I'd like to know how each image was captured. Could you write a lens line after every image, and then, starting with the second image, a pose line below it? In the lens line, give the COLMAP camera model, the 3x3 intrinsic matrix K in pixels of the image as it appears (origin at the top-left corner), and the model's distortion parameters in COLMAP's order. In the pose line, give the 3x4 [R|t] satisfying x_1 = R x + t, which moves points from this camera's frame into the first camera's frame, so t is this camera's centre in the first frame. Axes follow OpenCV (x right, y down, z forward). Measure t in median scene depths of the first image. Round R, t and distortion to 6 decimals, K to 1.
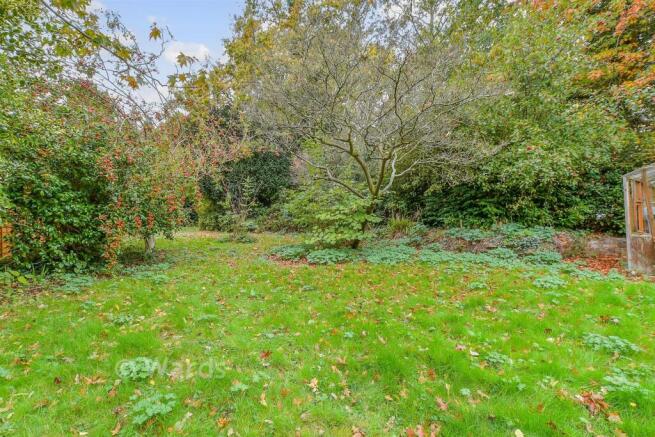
lens RADIAL K [[297.7, 0, 327.5], [0, 297.7, 218.5], [0, 0, 1]] dist [-0.000679, -0.000170]
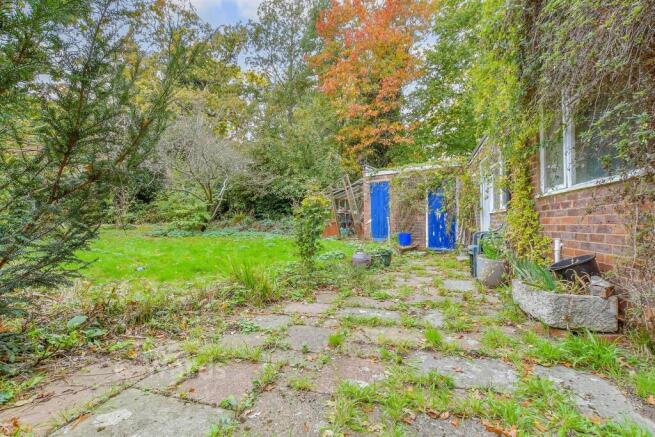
lens RADIAL K [[297.7, 0, 327.5], [0, 297.7, 218.5], [0, 0, 1]] dist [-0.000679, -0.000170]
pose [[0.946637, 0.012067, 0.322074, 0.157171], [-0.014182, 0.999891, 0.004220, 0.010473], [-0.321988, -0.008562, 0.946705, -0.589083]]
